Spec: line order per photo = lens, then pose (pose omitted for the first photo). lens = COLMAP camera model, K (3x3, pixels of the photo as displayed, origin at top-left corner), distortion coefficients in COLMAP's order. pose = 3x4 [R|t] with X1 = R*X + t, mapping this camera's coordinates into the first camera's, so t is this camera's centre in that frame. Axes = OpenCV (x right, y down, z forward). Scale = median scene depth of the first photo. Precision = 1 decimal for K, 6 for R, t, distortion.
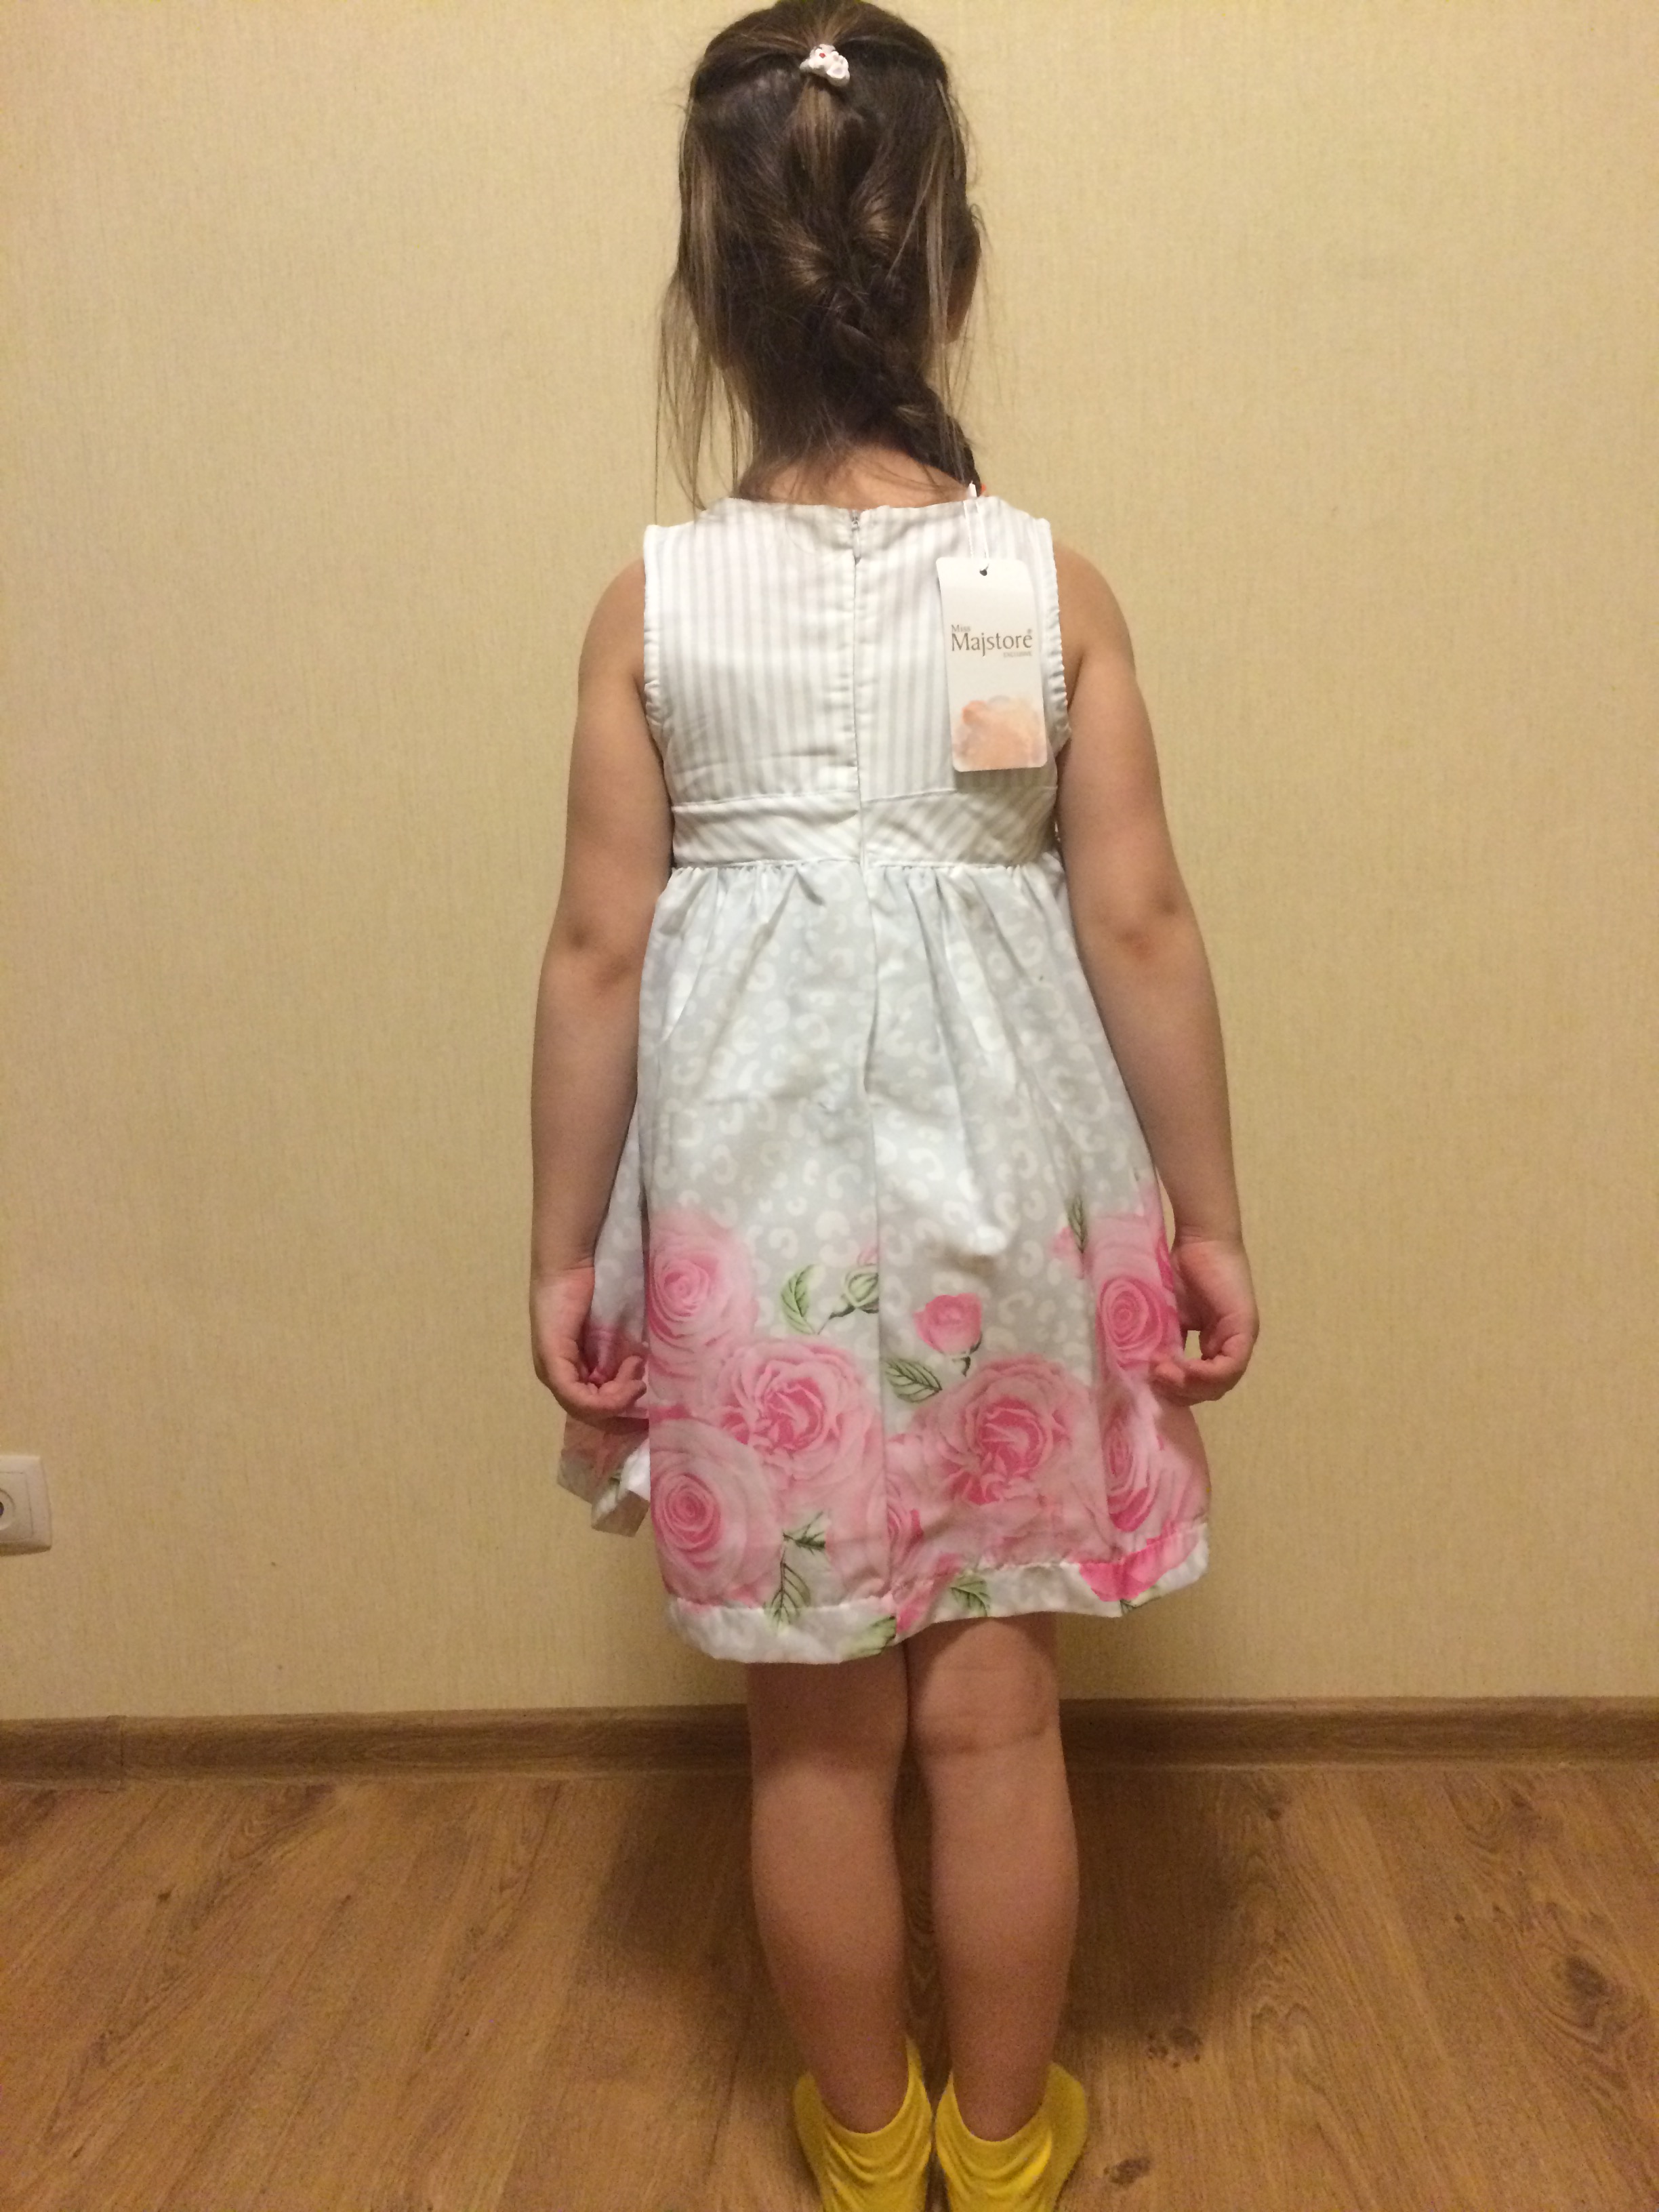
lens RADIAL K [[1858.0, 0, 829.5], [0, 1858.0, 1103.8], [0, 0, 1]] dist [0.047962, -0.078667]
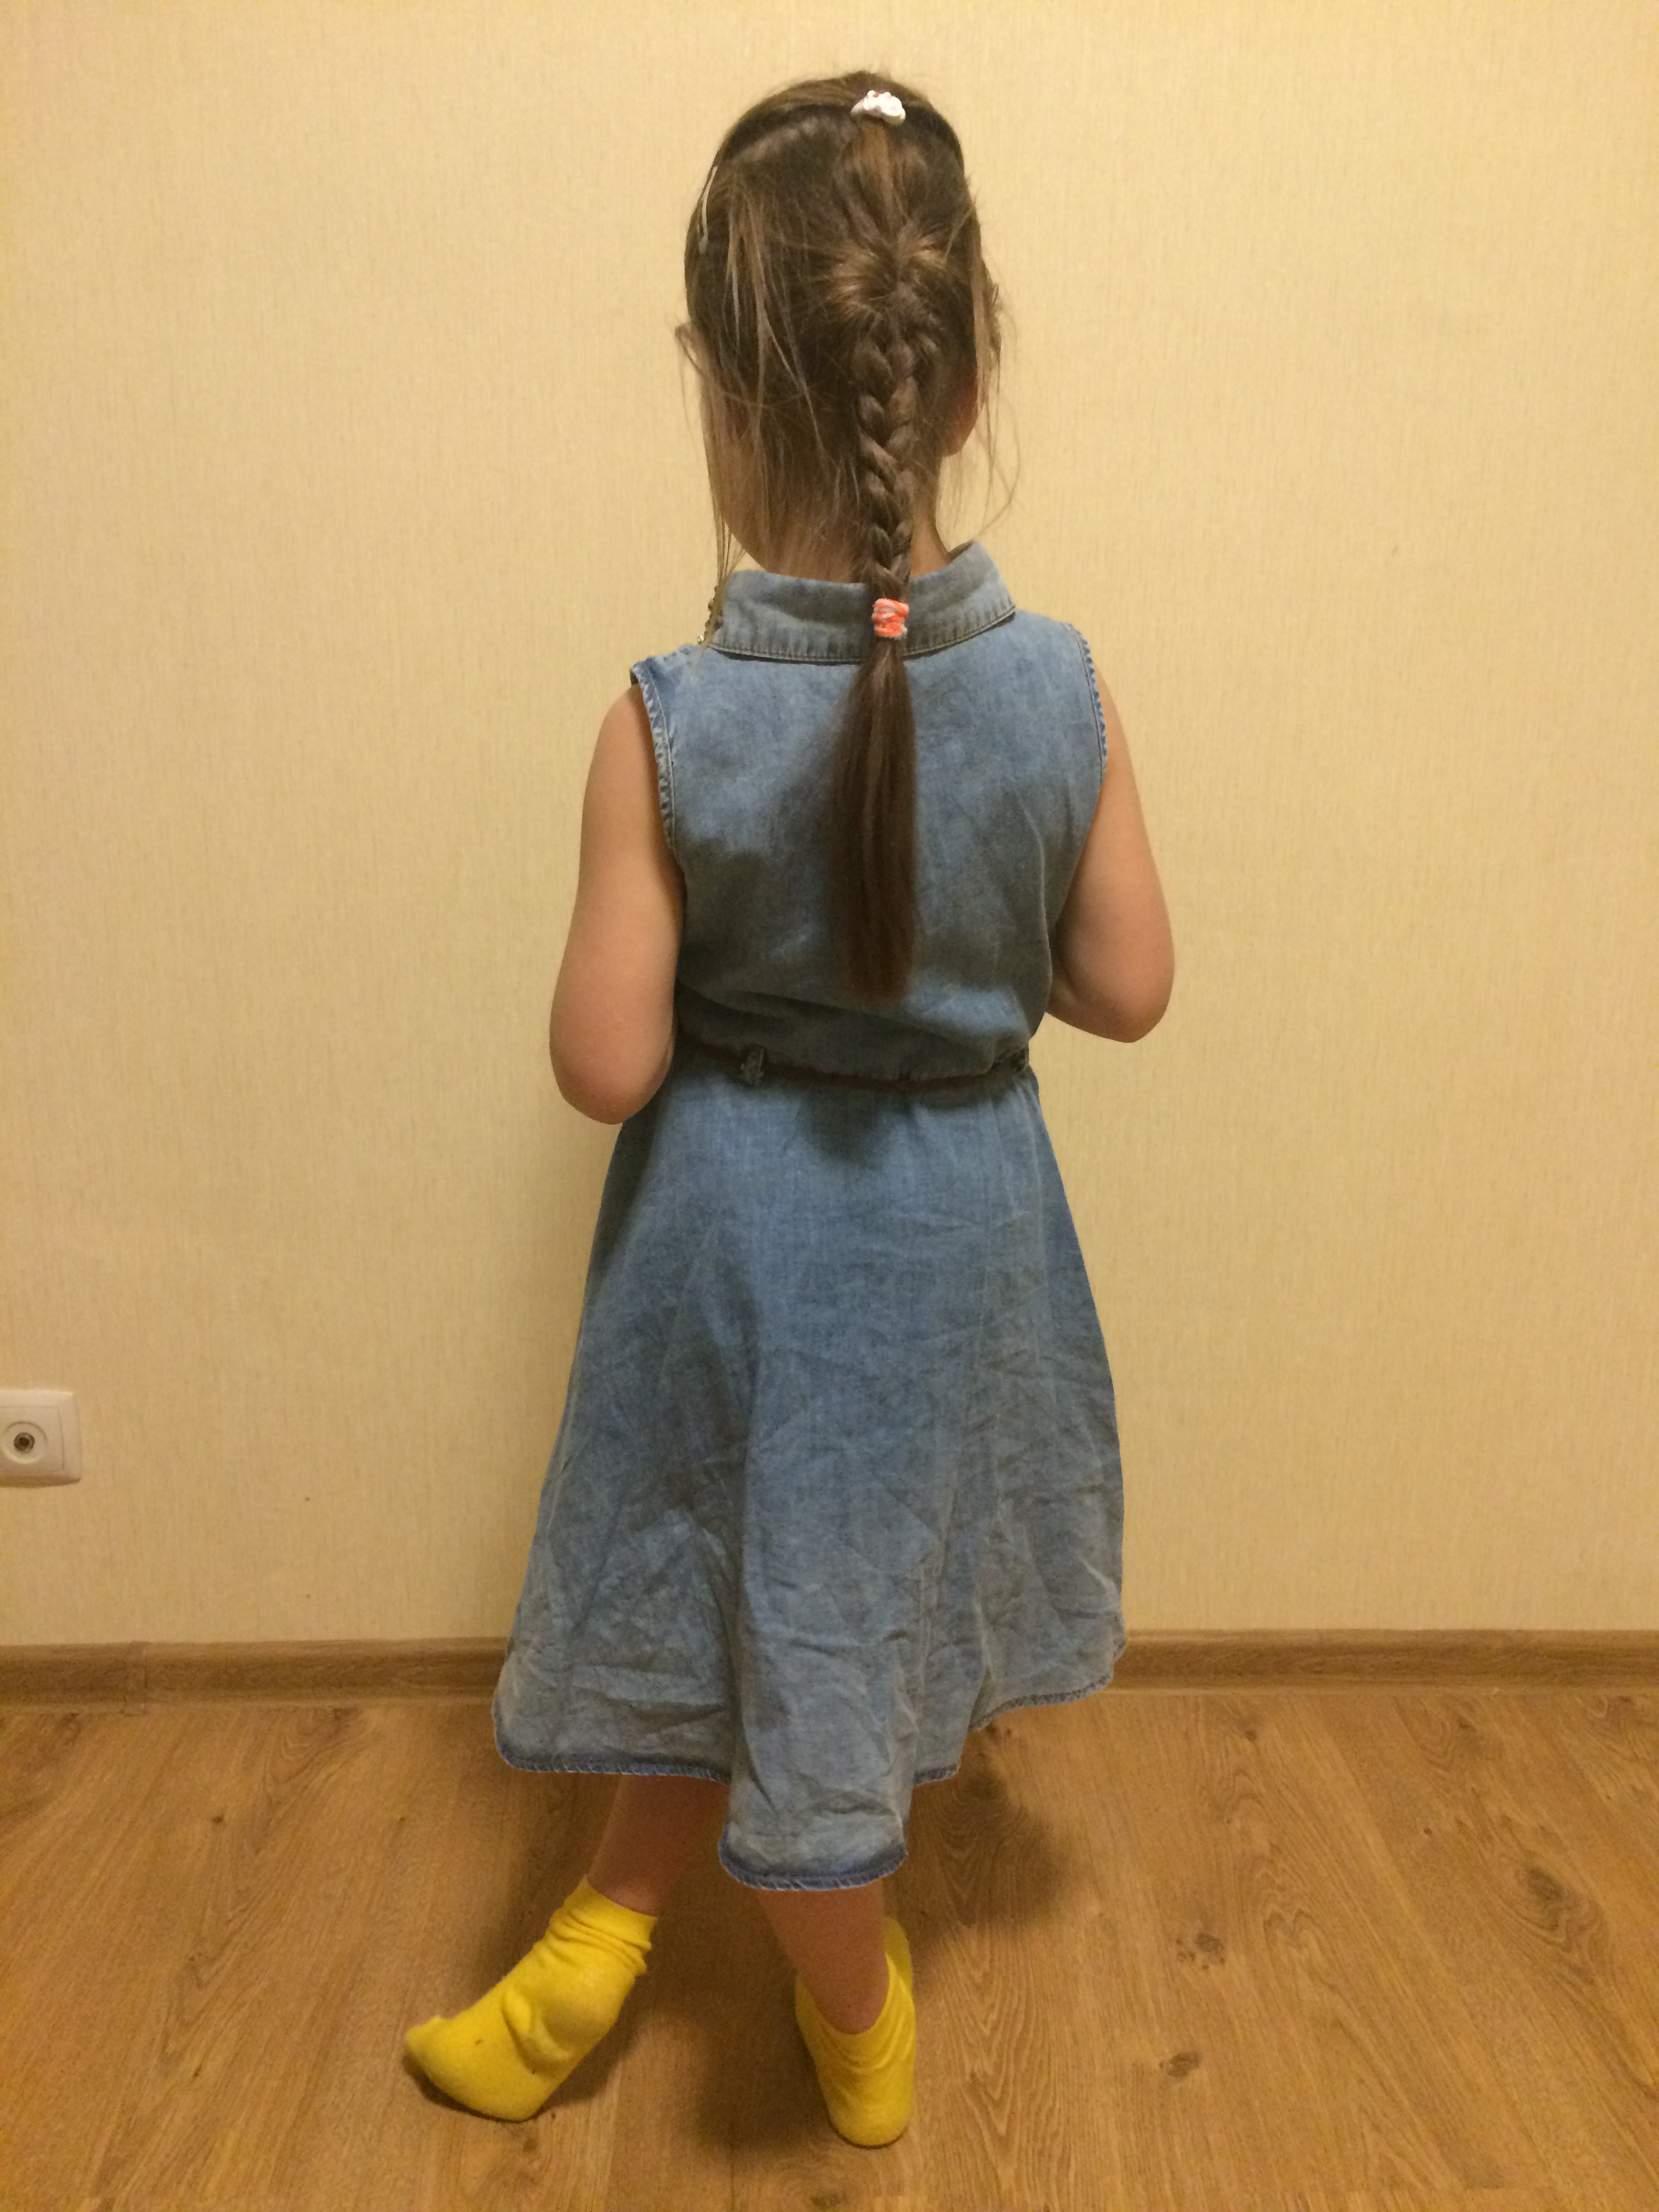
lens RADIAL K [[1858.0, 0, 810.6], [0, 1858.0, 1104.8], [0, 0, 1]] dist [0.047962, -0.078667]
pose [[0.992505, 0.034211, 0.117314, -0.172314], [-0.042274, 0.996861, 0.066942, -0.057665], [-0.114655, -0.071399, 0.990836, -0.039429]]
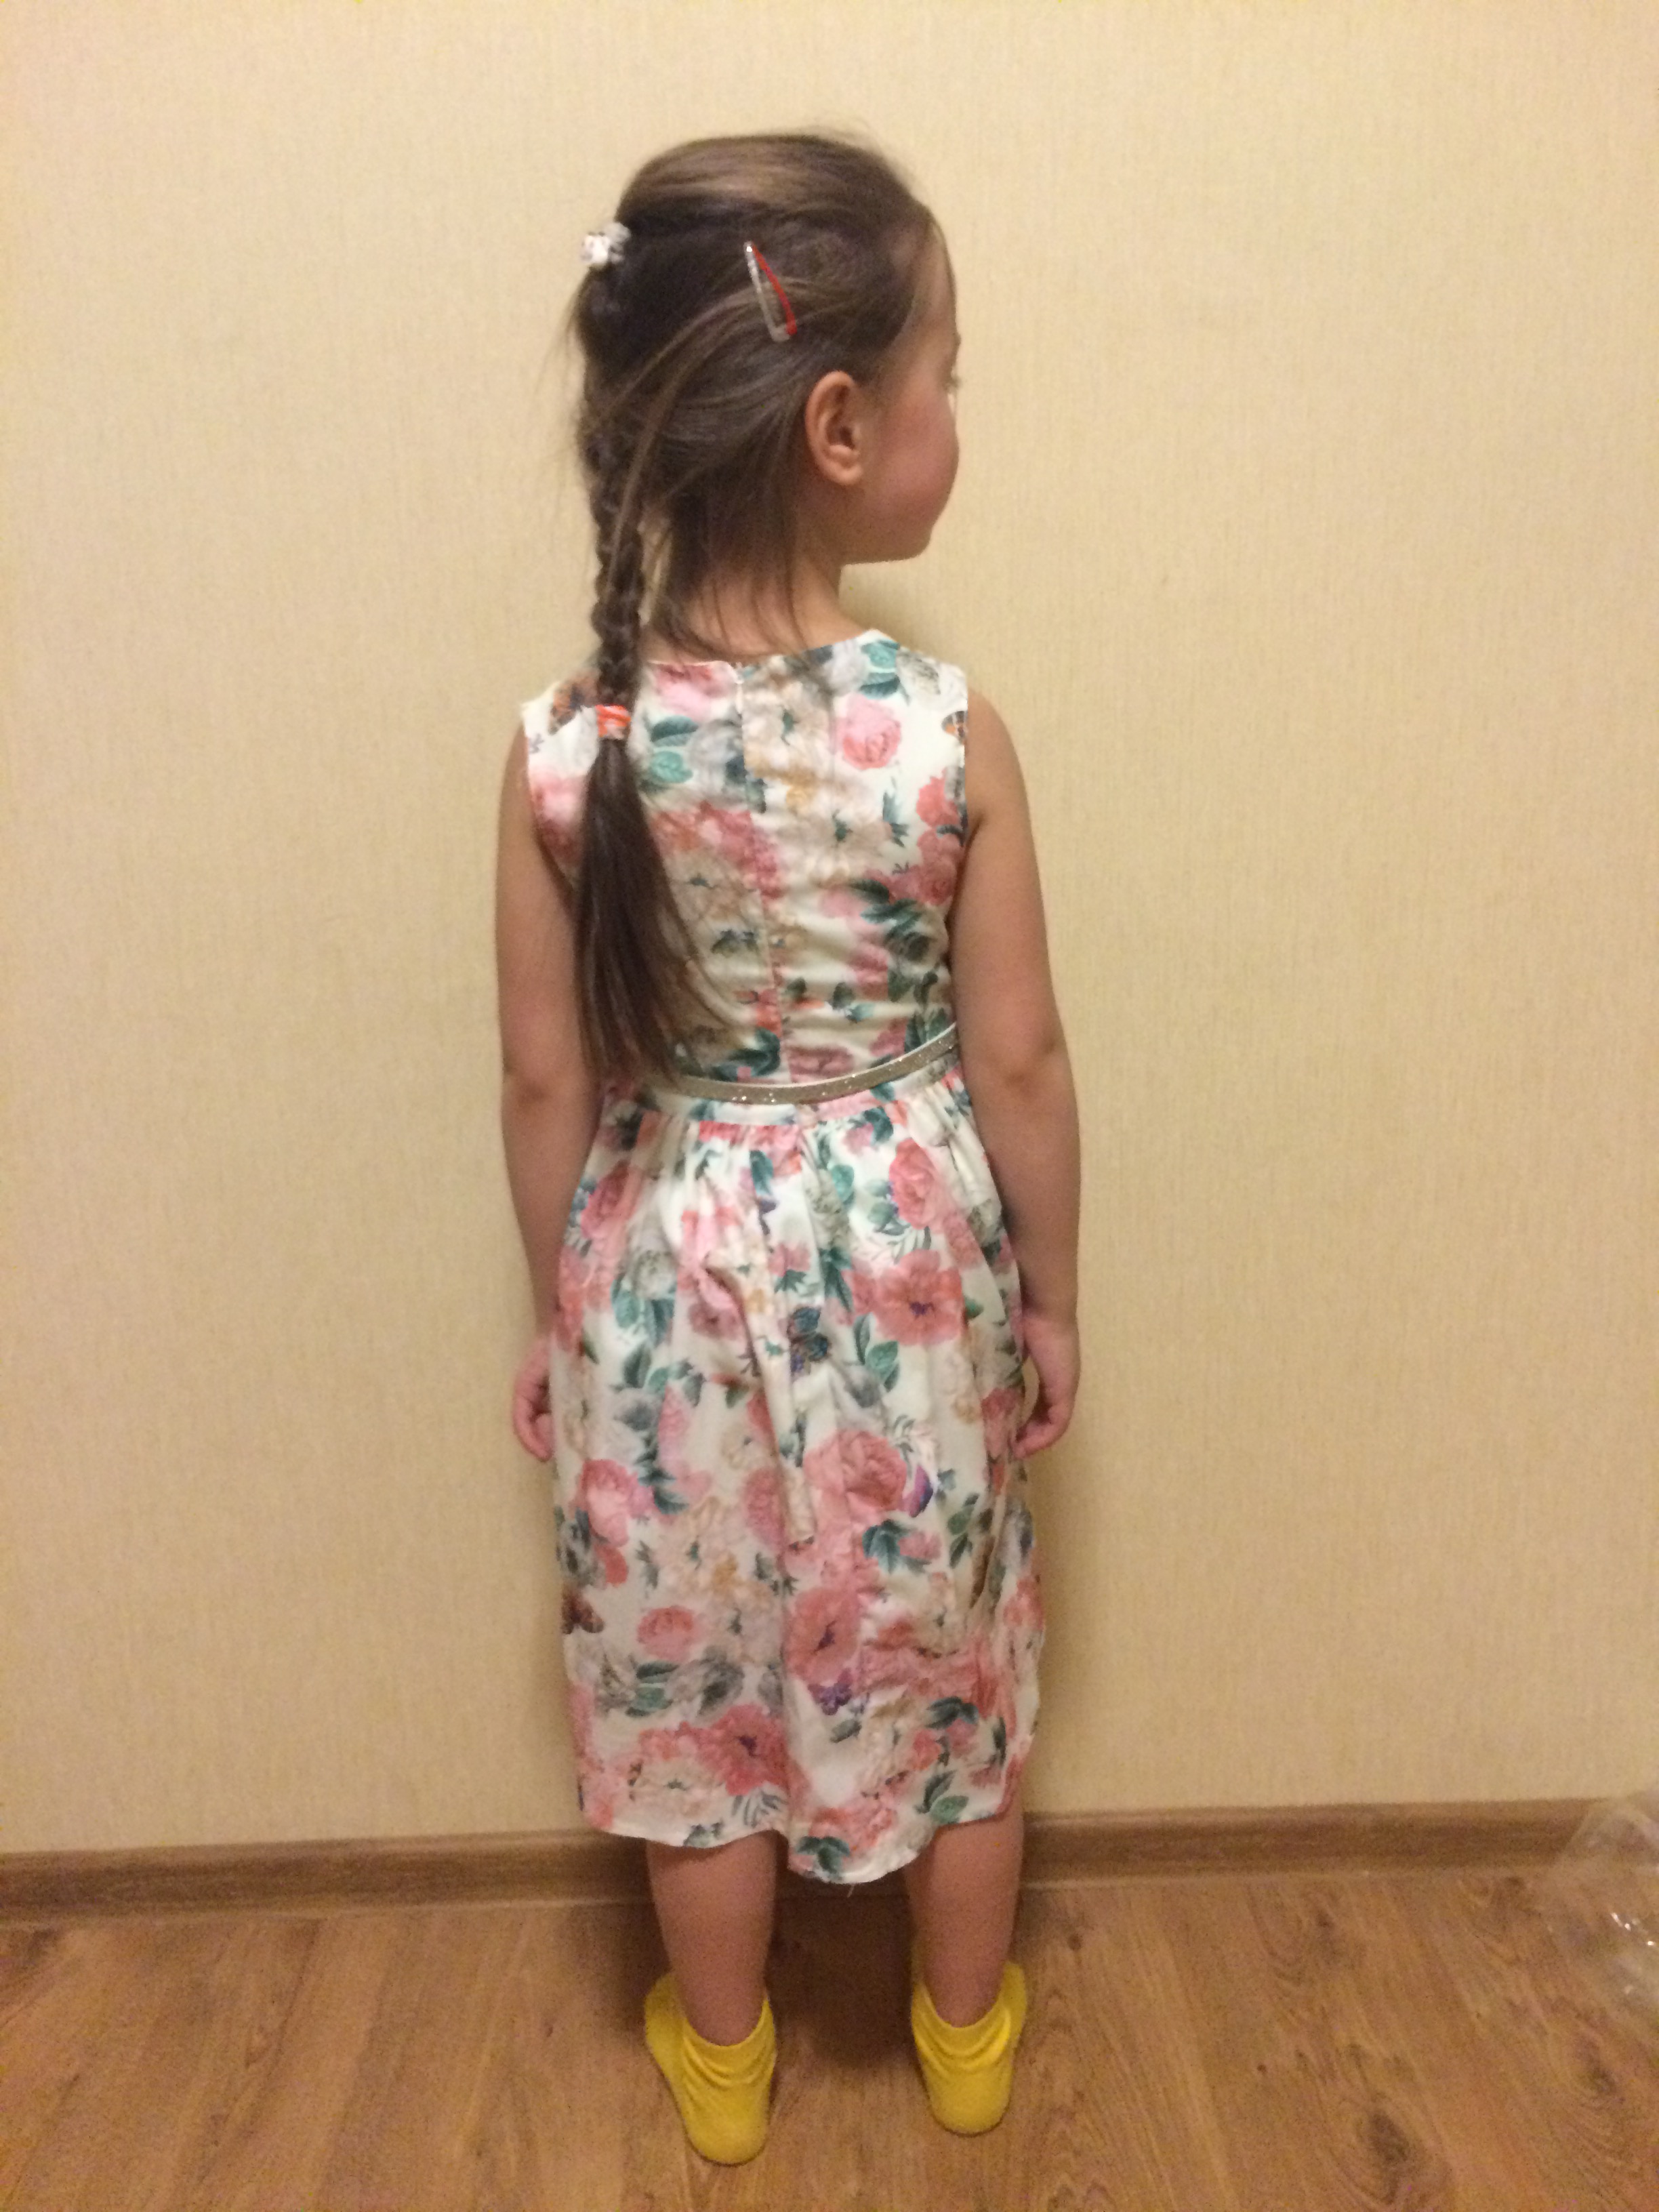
lens RADIAL K [[1858.0, 0, 833.9], [0, 1858.0, 1099.1], [0, 0, 1]] dist [0.047962, -0.078667]
pose [[0.994876, 0.005064, 0.100978, 0.016511], [-0.011008, 0.998233, 0.058391, -0.112881], [-0.100504, -0.059204, 0.993174, 0.090097]]
